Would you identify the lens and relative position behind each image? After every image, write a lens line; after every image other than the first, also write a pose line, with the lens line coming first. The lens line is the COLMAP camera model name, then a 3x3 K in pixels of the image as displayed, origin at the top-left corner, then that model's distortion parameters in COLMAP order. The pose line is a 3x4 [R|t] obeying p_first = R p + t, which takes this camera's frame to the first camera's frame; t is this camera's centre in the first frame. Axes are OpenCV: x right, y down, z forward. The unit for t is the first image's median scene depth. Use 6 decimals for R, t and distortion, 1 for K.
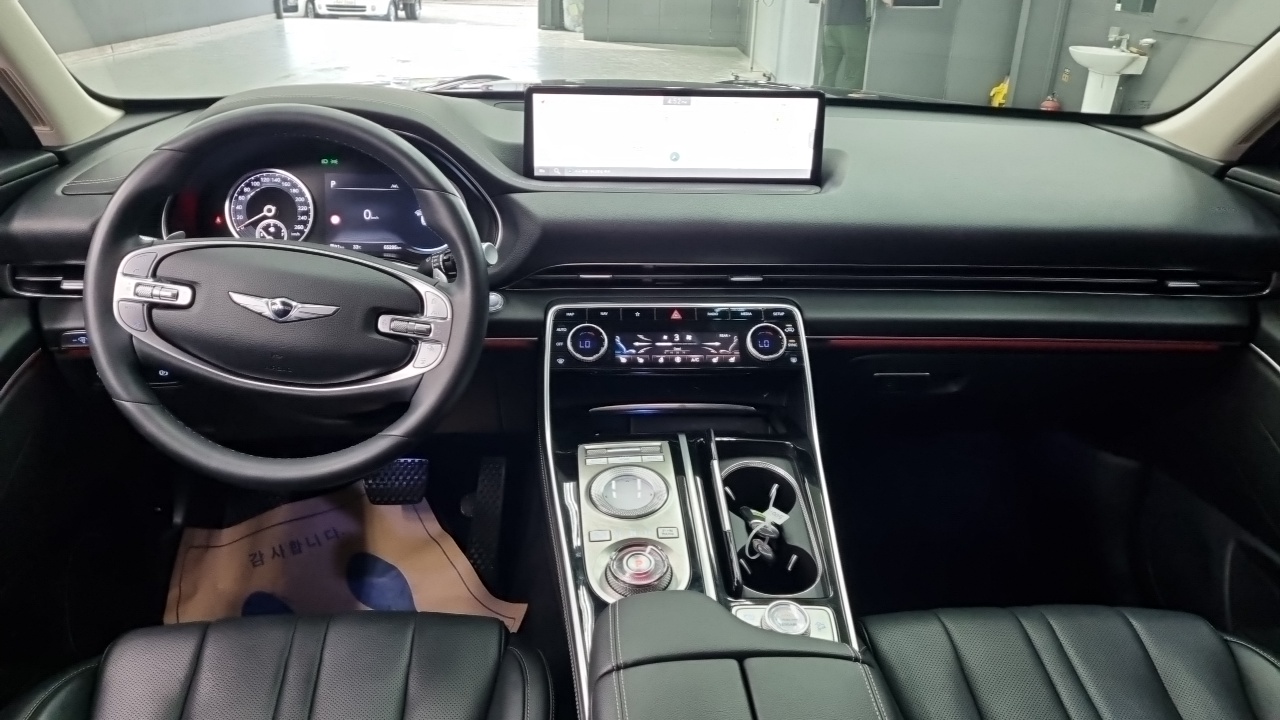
lens RADIAL K [[970.8, 0, 659.4], [0, 970.8, 343.2], [0, 0, 1]] dist [0.035256, -0.014492]
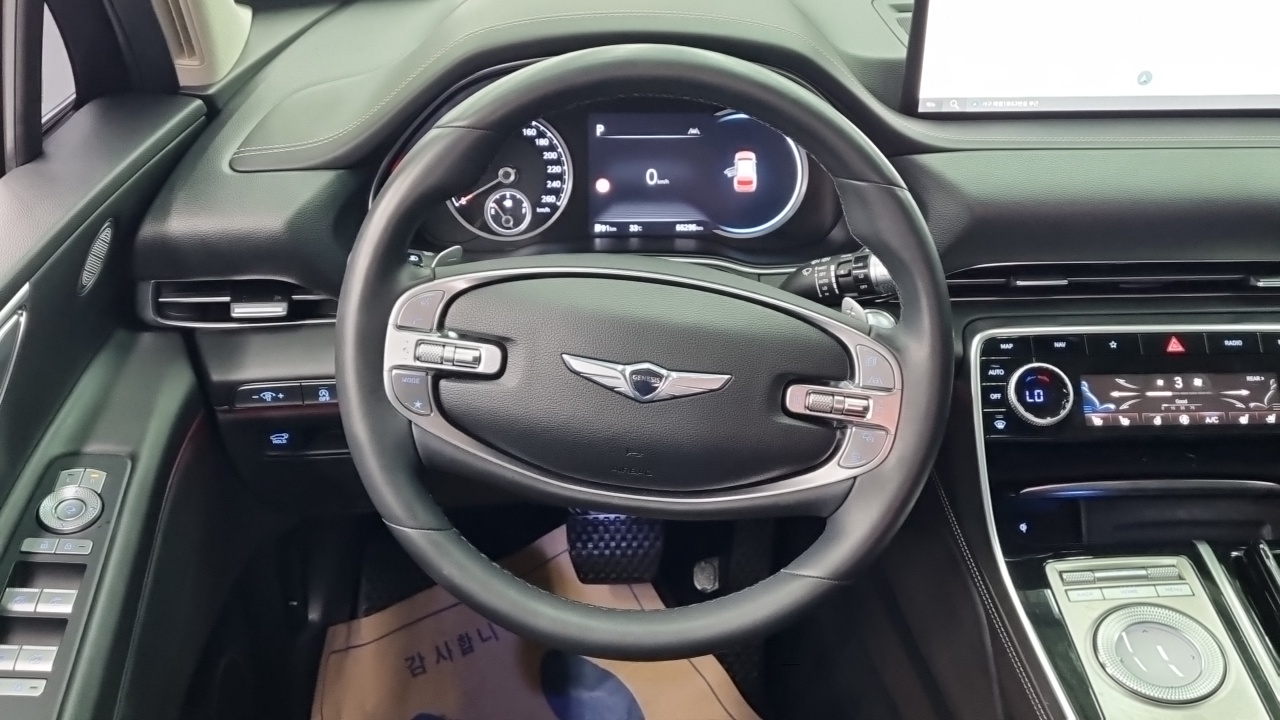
lens RADIAL K [[1397.4, 0, 653.6], [0, 1397.4, 327.8], [0, 0, 1]] dist [0.038451, 0.000000]
pose [[0.999106, -0.002514, -0.042202, -0.277620], [0.005823, 0.996899, 0.078470, -0.112457], [0.041873, -0.078646, 0.996023, 0.089204]]
